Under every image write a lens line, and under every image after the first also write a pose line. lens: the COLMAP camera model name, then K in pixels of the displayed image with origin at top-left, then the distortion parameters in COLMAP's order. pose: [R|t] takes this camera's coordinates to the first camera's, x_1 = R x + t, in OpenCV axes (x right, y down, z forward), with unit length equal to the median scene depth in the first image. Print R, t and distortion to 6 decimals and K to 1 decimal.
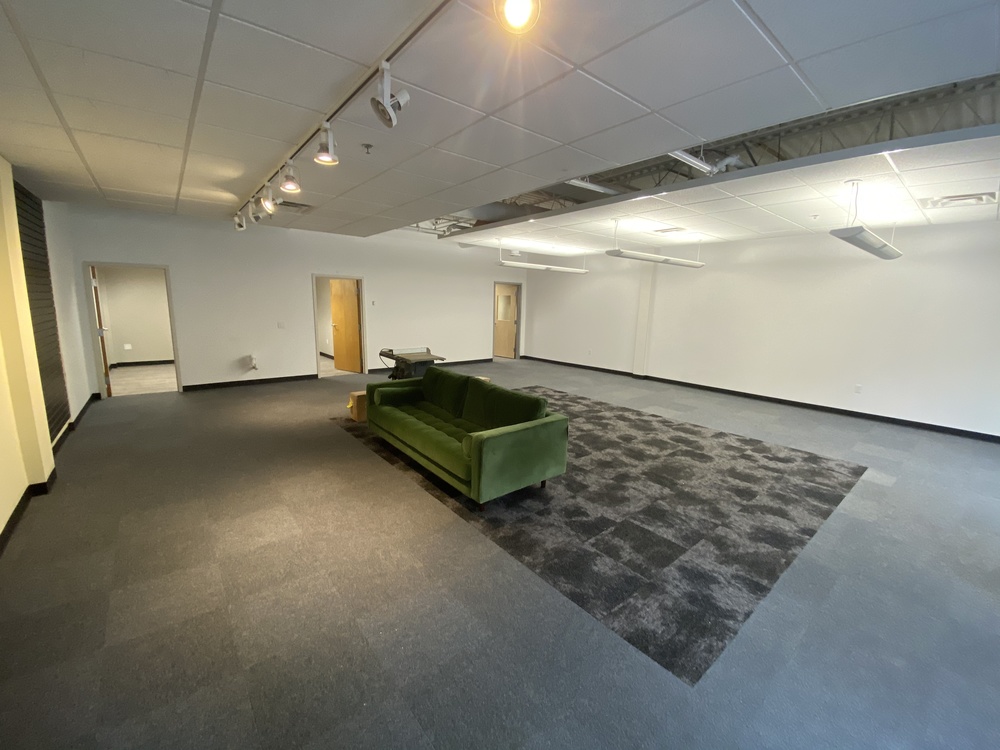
lens RADIAL K [[403.6, 0, 500.0], [0, 403.6, 375.0], [0, 0, 1]] dist [0.017409, -0.021216]
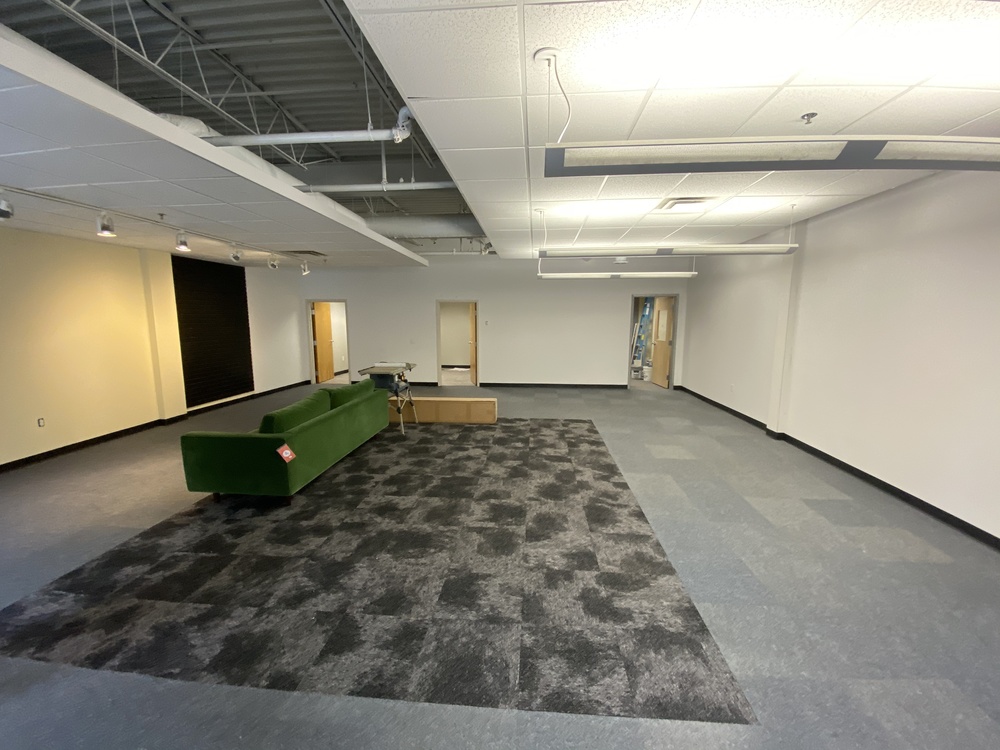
lens RADIAL K [[403.6, 0, 500.0], [0, 403.6, 375.0], [0, 0, 1]] dist [0.017409, -0.021216]
pose [[0.717626, 0.076134, -0.692254, 0.962487], [-0.108032, 0.994144, -0.002656, -0.077794], [0.687998, 0.076692, 0.721649, 0.516507]]
